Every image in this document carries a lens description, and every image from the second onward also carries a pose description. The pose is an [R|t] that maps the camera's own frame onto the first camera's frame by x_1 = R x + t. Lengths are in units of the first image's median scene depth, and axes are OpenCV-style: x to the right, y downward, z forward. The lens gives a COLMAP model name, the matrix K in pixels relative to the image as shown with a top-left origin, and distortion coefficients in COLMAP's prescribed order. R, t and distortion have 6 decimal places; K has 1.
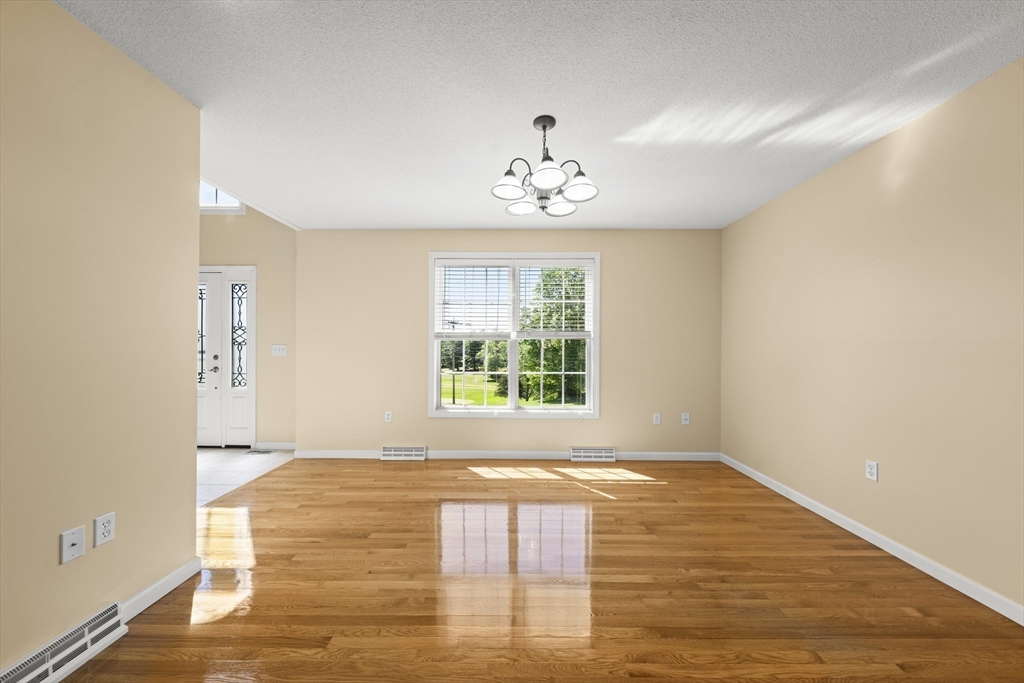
lens RADIAL K [[350.2, 0, 510.8], [0, 350.2, 347.9], [0, 0, 1]] dist [-0.006588, -0.000103]
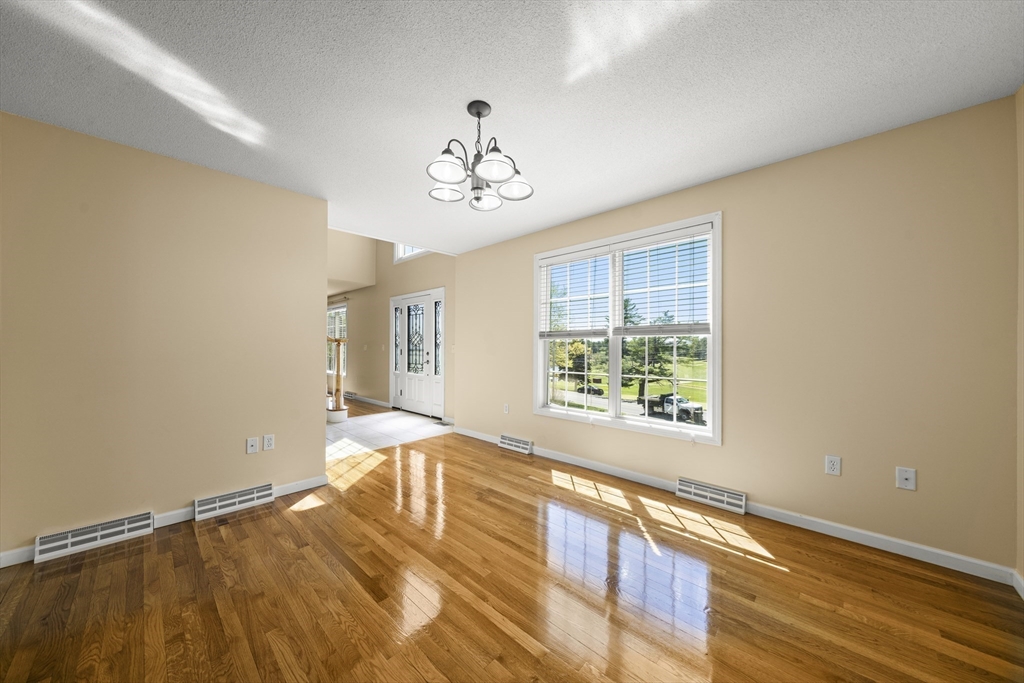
lens RADIAL K [[350.1, 0, 511.1], [0, 350.1, 344.9], [0, 0, 1]] dist [-0.006776, 0.000159]
pose [[0.730241, -0.005660, -0.683166, 0.453557], [0.000929, 0.999973, -0.007292, 0.001811], [0.683189, 0.004690, 0.730227, 0.208961]]
